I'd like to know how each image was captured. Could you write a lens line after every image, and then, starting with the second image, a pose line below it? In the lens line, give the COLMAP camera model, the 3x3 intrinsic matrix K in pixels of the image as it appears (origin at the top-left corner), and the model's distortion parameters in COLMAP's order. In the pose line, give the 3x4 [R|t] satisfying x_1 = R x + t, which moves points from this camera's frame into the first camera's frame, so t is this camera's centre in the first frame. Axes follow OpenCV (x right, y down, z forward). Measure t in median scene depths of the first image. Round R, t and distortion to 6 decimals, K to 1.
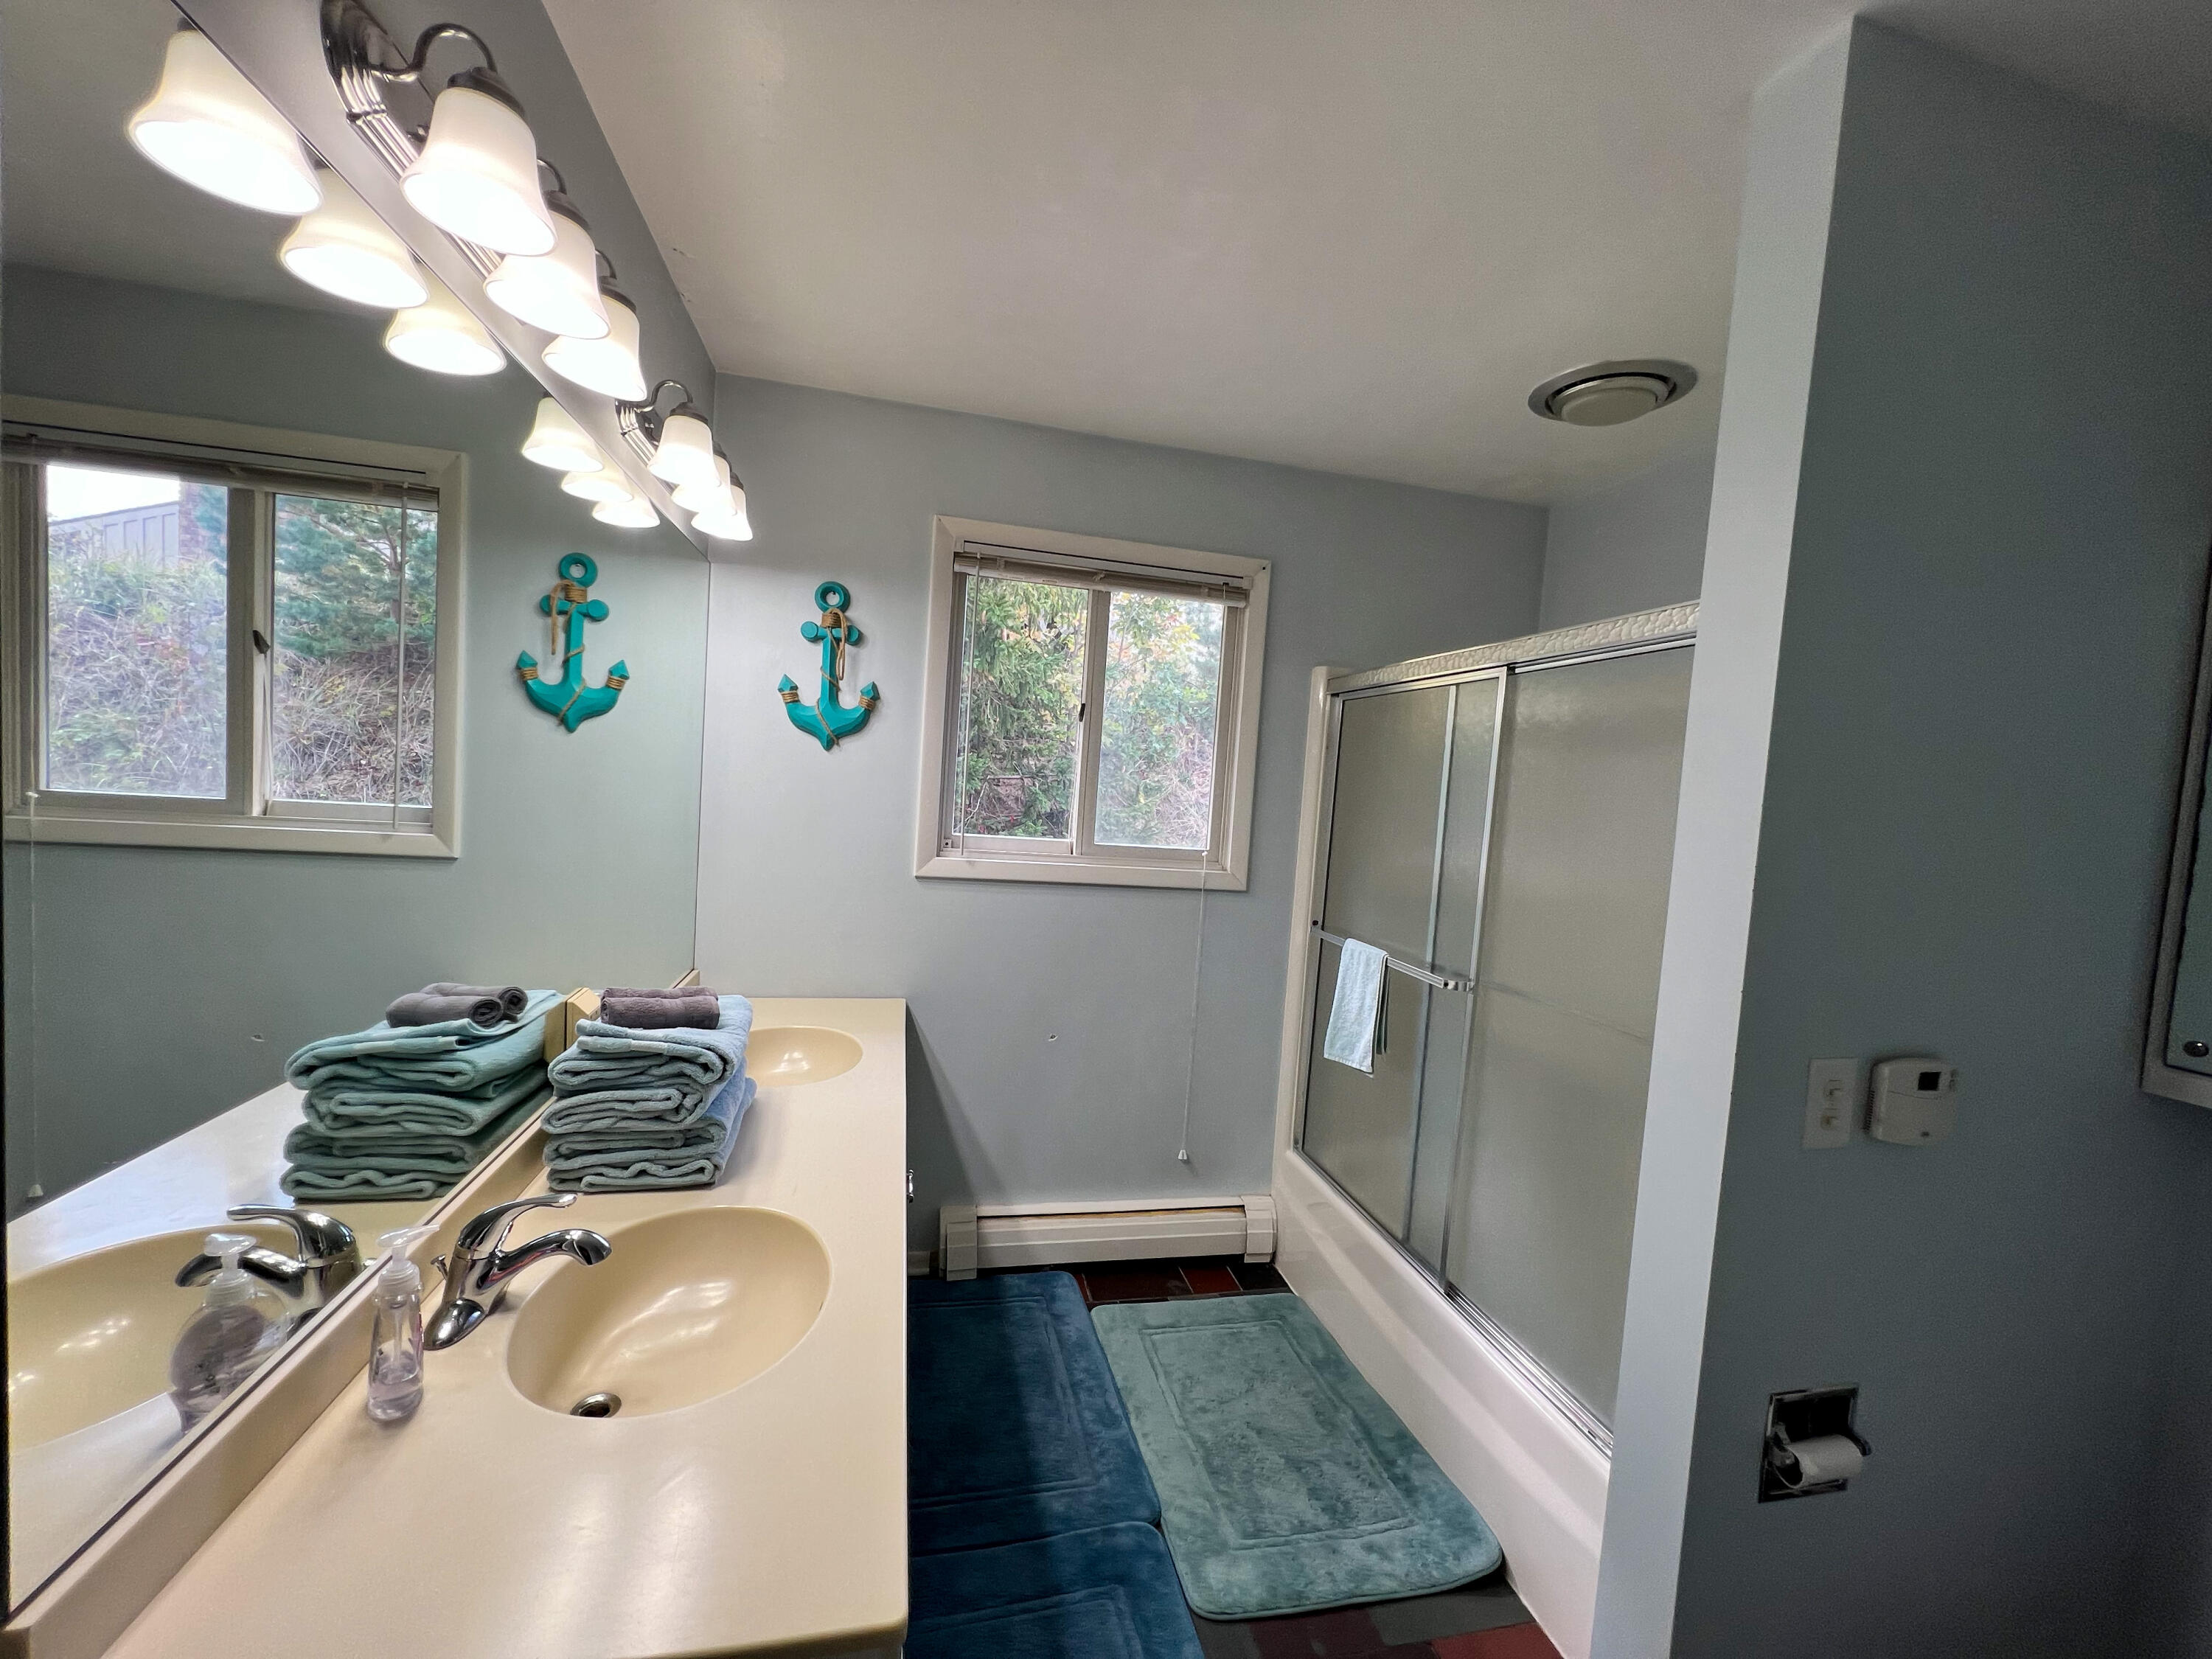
lens RADIAL K [[885.2, 0, 1113.4], [0, 885.2, 832.9], [0, 0, 1]] dist [-0.001725, 0.000699]
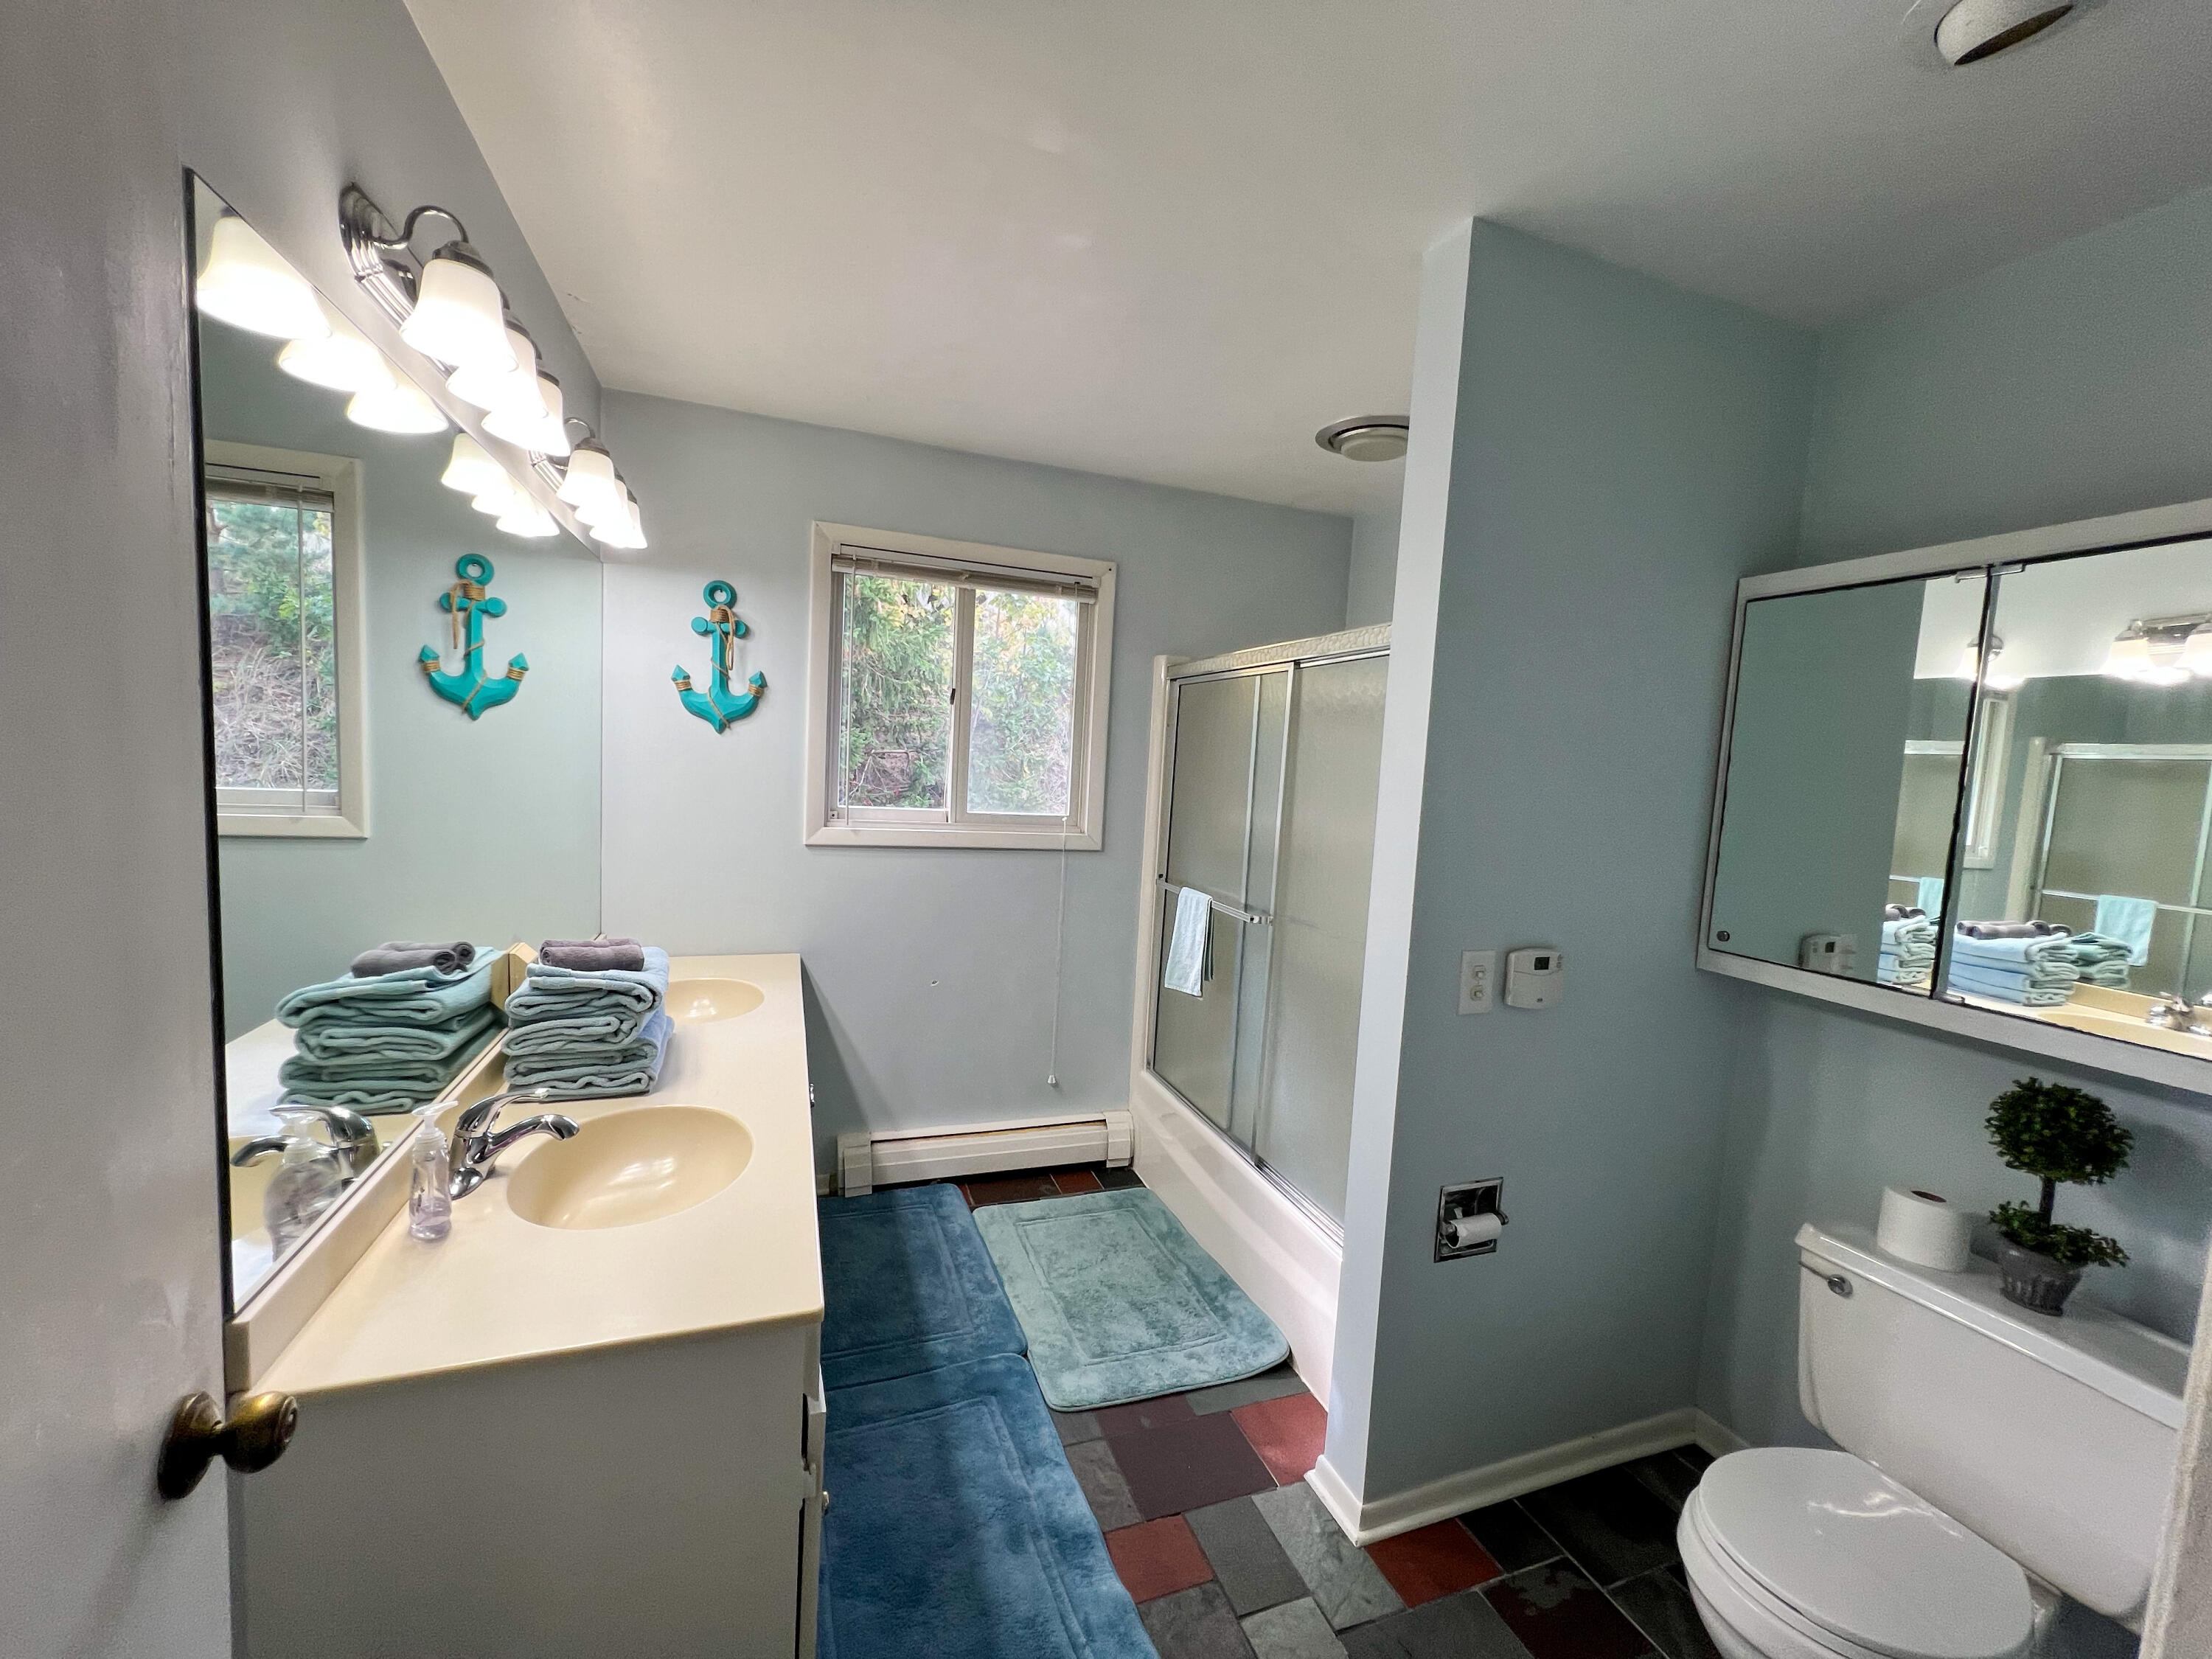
lens RADIAL K [[885.2, 0, 1113.4], [0, 885.2, 832.9], [0, 0, 1]] dist [-0.001725, 0.000699]
pose [[0.992456, -0.024269, 0.120171, 0.037940], [0.019962, 0.999119, 0.036917, 0.000701], [-0.120961, -0.034240, 0.992067, -0.206009]]
